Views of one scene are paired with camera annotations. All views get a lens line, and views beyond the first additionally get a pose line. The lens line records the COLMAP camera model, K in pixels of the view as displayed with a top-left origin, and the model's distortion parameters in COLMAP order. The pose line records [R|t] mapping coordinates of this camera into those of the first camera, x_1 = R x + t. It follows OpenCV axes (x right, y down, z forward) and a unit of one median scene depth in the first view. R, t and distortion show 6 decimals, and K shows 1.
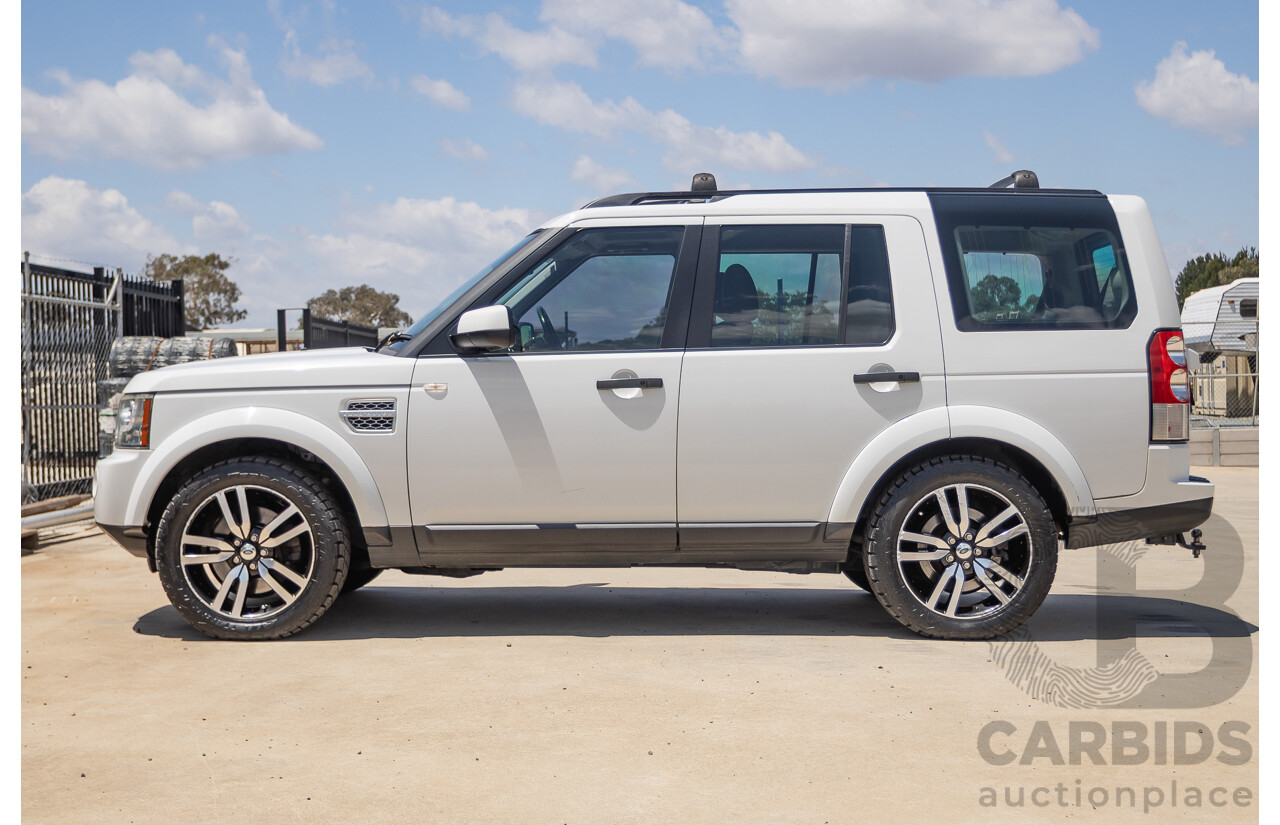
lens RADIAL K [[2001.9, 0, 633.8], [0, 2001.9, 358.1], [0, 0, 1]] dist [-0.029694, 0.000000]
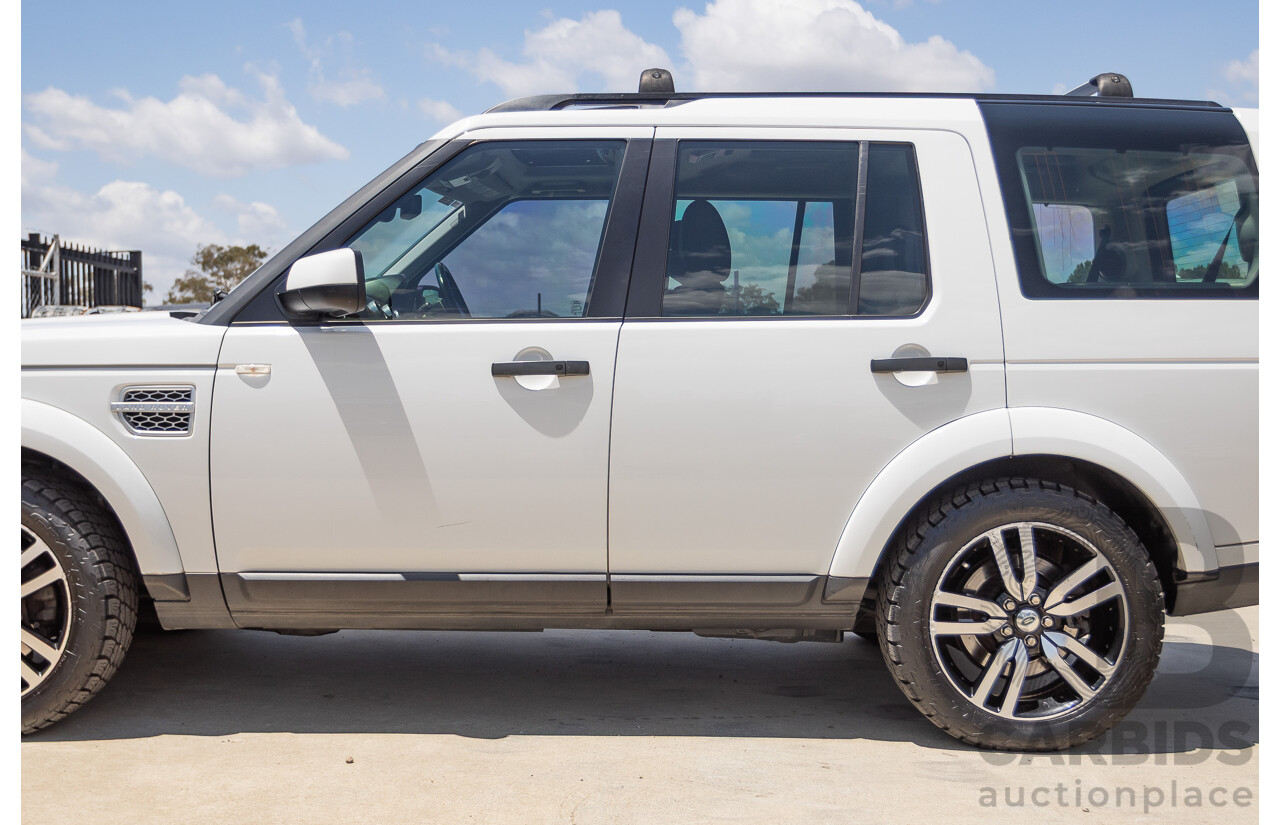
lens RADIAL K [[2180.1, 0, 645.2], [0, 2180.1, 400.2], [0, 0, 1]] dist [0.015309, 0.000000]
pose [[0.999535, 0.013839, 0.027153, 0.013294], [-0.014626, 0.999472, 0.029011, 0.001619], [-0.026738, -0.029395, 0.999210, 0.259528]]
